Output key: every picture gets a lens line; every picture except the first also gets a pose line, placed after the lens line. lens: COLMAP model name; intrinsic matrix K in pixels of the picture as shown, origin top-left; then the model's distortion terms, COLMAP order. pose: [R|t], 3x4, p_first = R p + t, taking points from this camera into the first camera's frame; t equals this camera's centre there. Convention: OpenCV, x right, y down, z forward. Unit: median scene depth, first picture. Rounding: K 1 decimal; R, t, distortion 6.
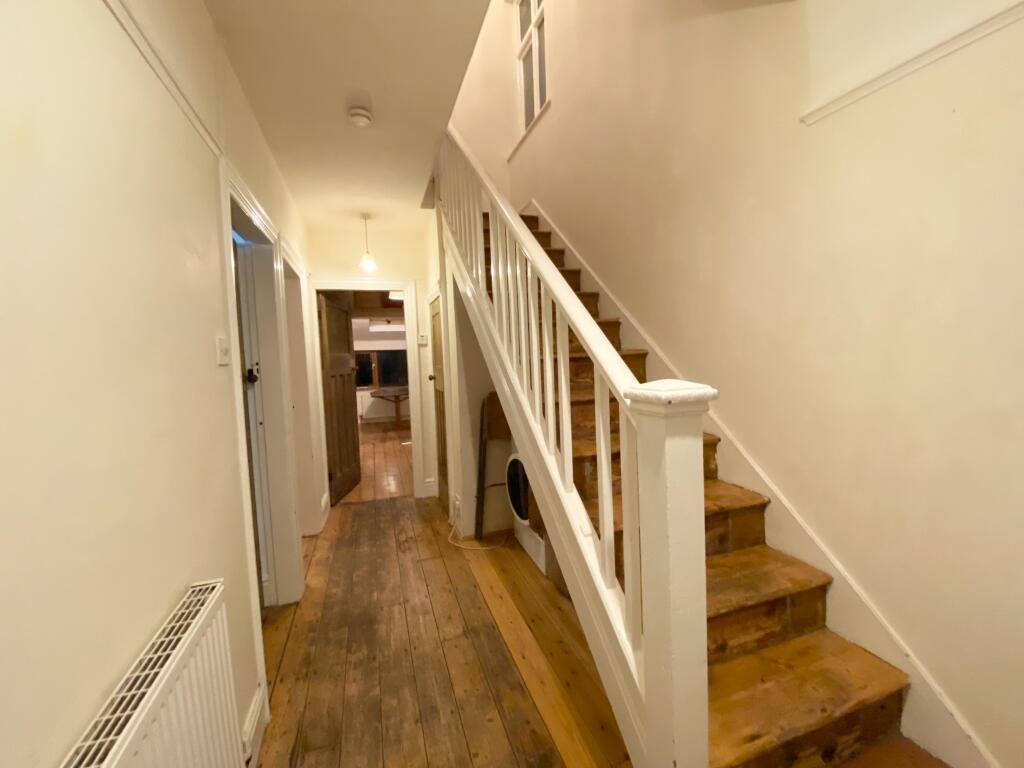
lens RADIAL K [[422.6, 0, 510.4], [0, 422.6, 383.5], [0, 0, 1]] dist [-0.000090, -0.000031]
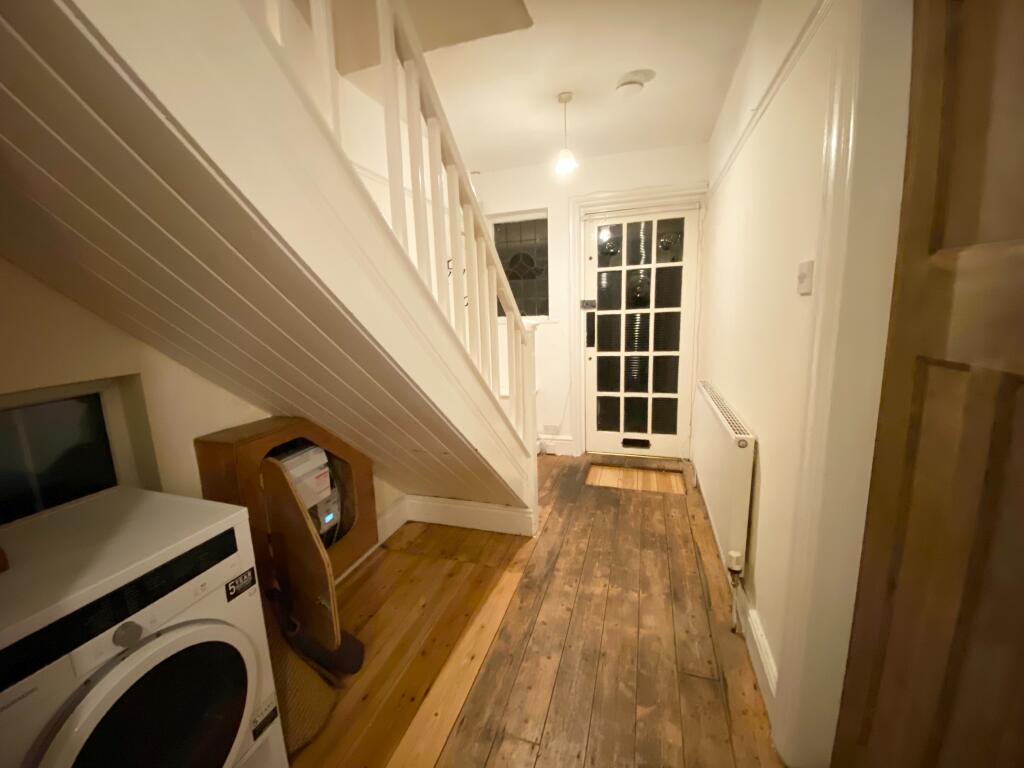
lens RADIAL K [[422.6, 0, 508.9], [0, 422.6, 380.1], [0, 0, 1]] dist [-0.000090, -0.000031]
pose [[-0.801819, -0.042968, 0.596020, -0.615881], [0.101984, 0.972939, 0.207338, -0.096567], [-0.588800, 0.227032, -0.775739, 1.766067]]
